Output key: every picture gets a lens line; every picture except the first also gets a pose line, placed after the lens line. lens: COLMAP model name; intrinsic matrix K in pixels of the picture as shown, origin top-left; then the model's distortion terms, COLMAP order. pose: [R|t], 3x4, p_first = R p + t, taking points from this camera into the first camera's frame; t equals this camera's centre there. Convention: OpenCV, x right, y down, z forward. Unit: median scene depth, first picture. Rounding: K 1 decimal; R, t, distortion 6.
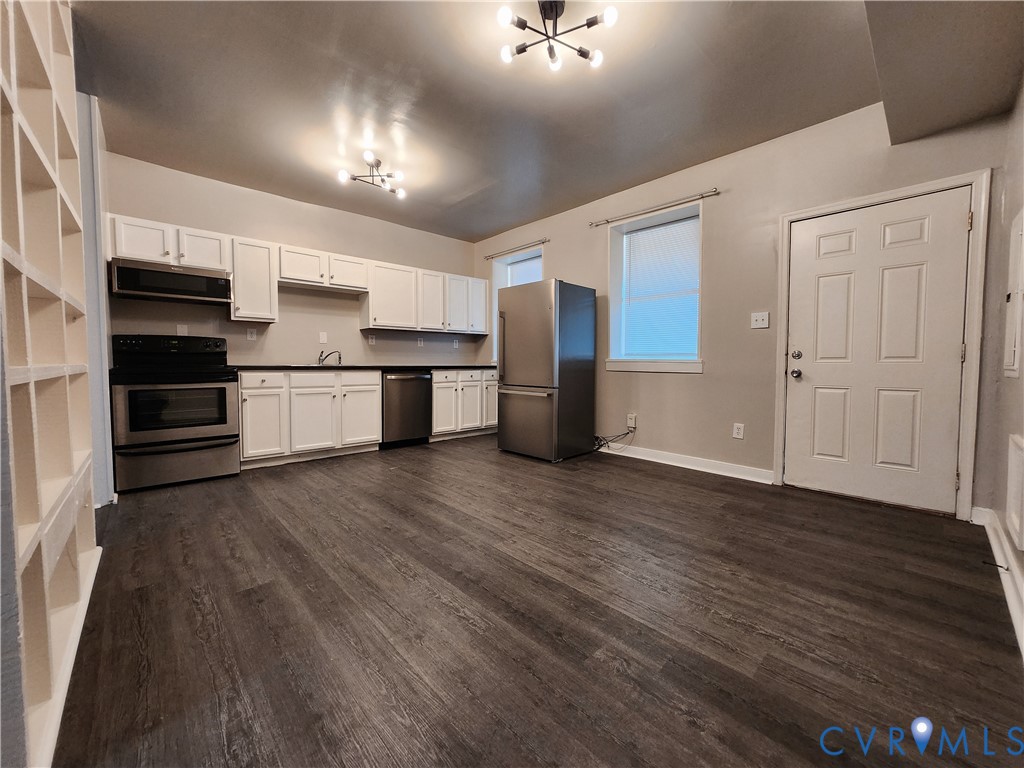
lens RADIAL K [[402.5, 0, 517.0], [0, 402.5, 384.7], [0, 0, 1]] dist [-0.001081, 0.002171]
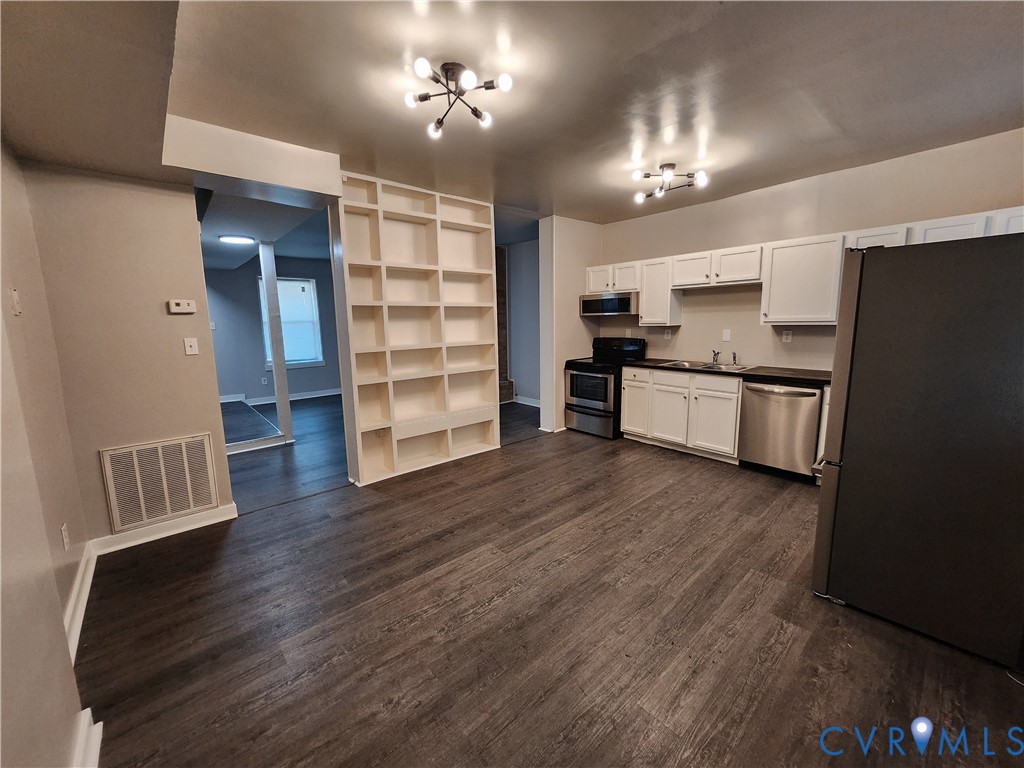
lens RADIAL K [[402.5, 0, 509.7], [0, 402.5, 379.2], [0, 0, 1]] dist [-0.001081, 0.002171]
pose [[-0.038434, 0.144777, -0.988718, 0.844450], [-0.035083, 0.988643, 0.146130, -0.221719], [0.998645, 0.040304, -0.032918, 0.833731]]
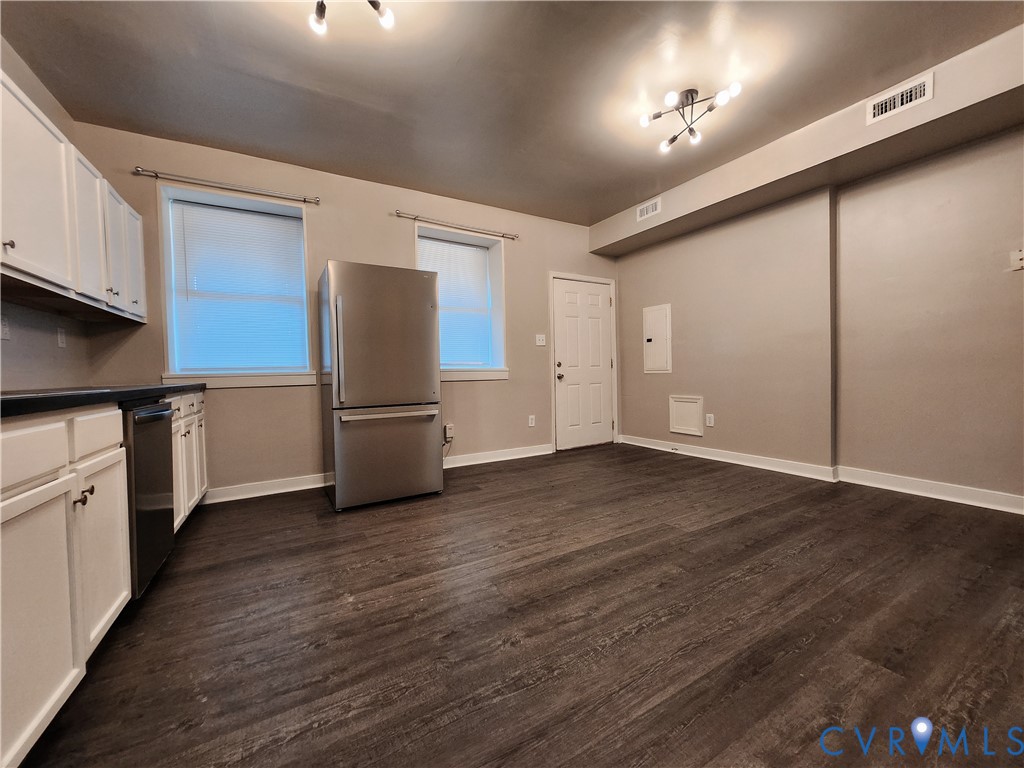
lens RADIAL K [[402.5, 0, 514.4], [0, 402.5, 386.0], [0, 0, 1]] dist [-0.001081, 0.002171]
pose [[0.227324, -0.043687, 0.972839, -0.944859], [0.077168, 0.996660, 0.026725, -0.051895], [-0.970757, 0.068997, 0.229936, 0.908538]]
